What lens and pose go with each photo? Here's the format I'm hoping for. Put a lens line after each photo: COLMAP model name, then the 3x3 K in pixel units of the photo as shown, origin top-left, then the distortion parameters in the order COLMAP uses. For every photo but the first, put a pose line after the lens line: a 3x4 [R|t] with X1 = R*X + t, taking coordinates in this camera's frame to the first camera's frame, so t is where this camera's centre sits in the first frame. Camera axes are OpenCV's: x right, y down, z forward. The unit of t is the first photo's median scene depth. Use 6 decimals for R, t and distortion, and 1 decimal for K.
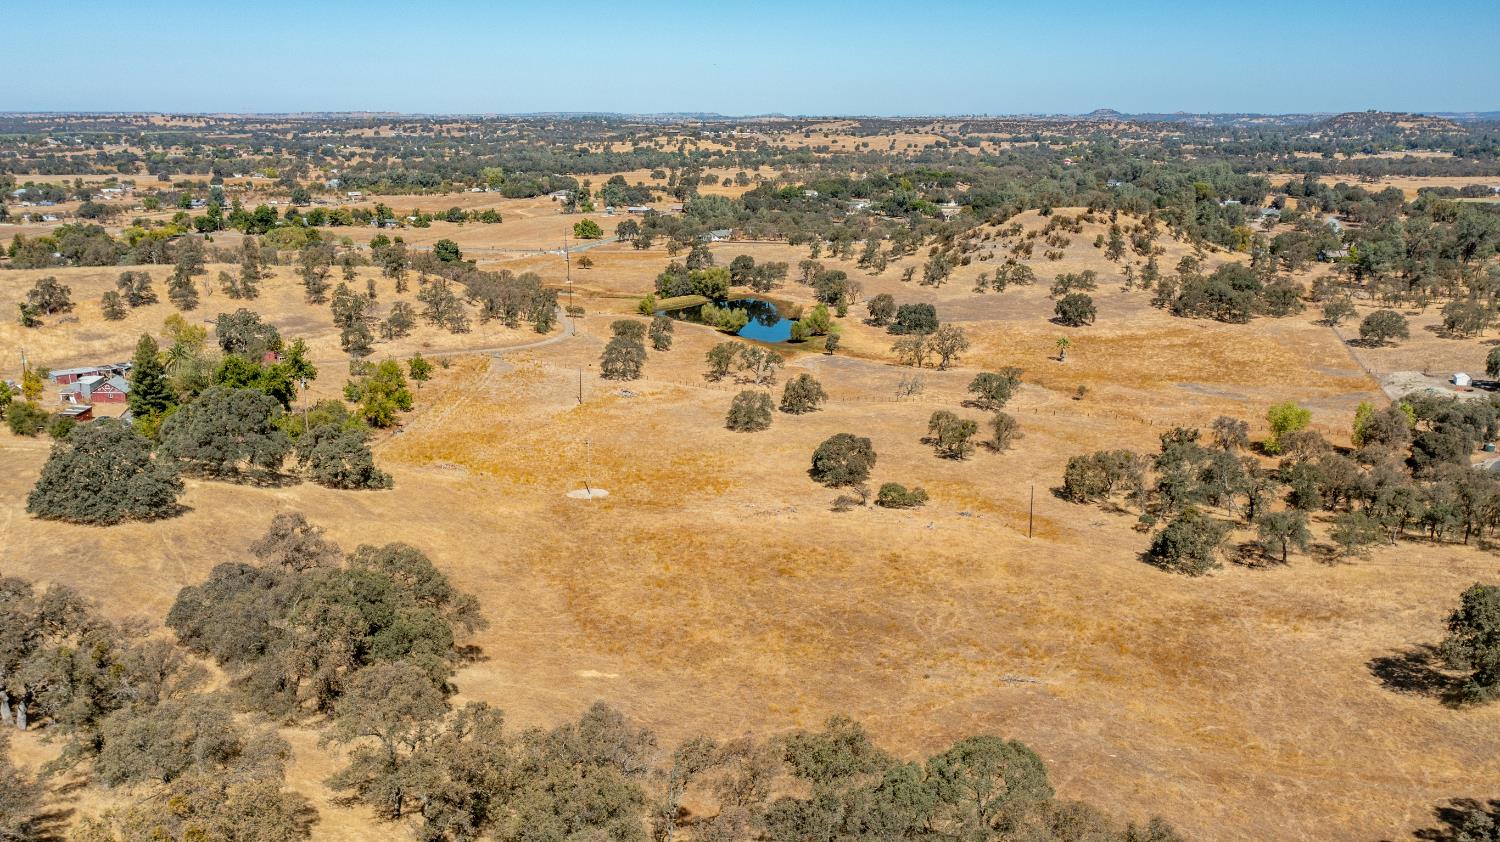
lens RADIAL K [[1196.8, 0, 750.5], [0, 1196.8, 419.1], [0, 0, 1]] dist [-0.015361, 0.004718]
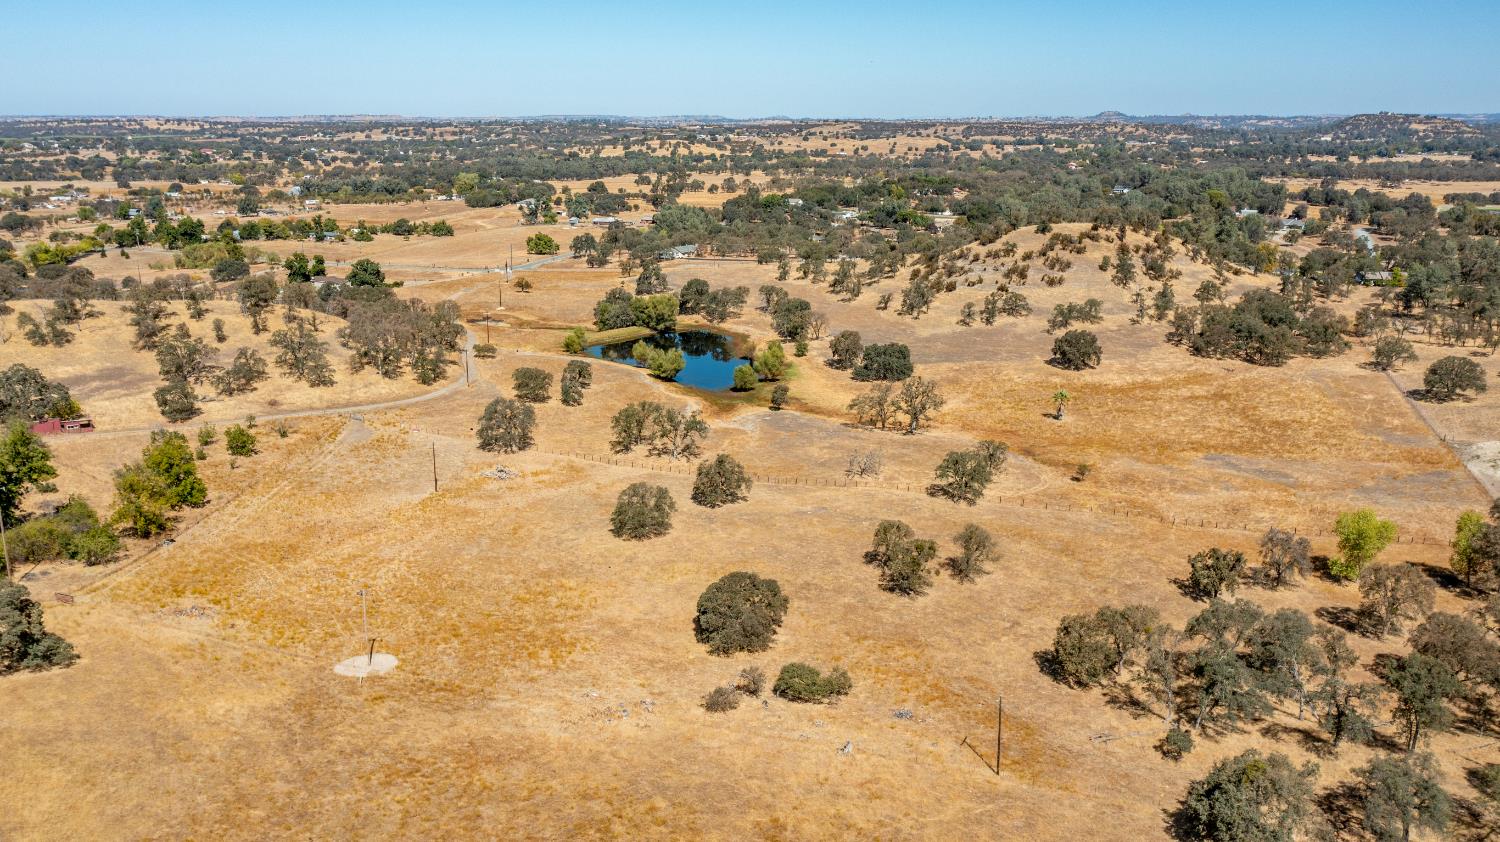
lens RADIAL K [[1196.8, 0, 755.4], [0, 1196.8, 421.3], [0, 0, 1]] dist [-0.015361, 0.004718]
pose [[0.999999, -0.001088, -0.001316, 0.047469], [0.001087, 0.999999, -0.000366, -0.041188], [0.001316, 0.000365, 0.999999, 0.161696]]
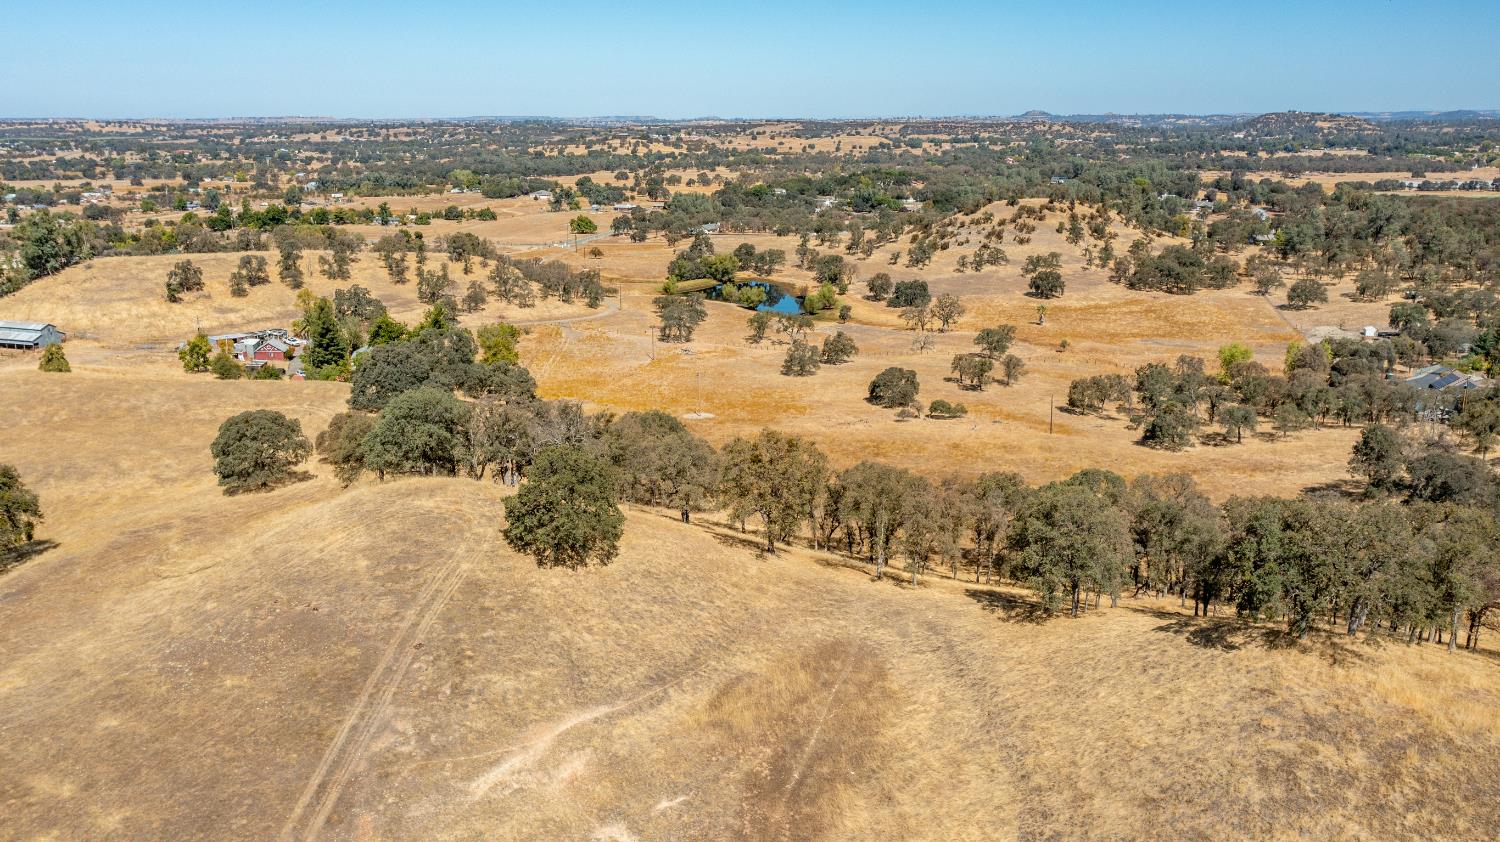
lens RADIAL K [[1196.8, 0, 746.3], [0, 1196.8, 413.9], [0, 0, 1]] dist [-0.015361, 0.004718]
pose [[0.998725, -0.016415, 0.047728, -0.076483], [0.016722, 0.999842, -0.006022, 0.035987], [-0.047622, 0.006813, 0.998842, -0.143168]]
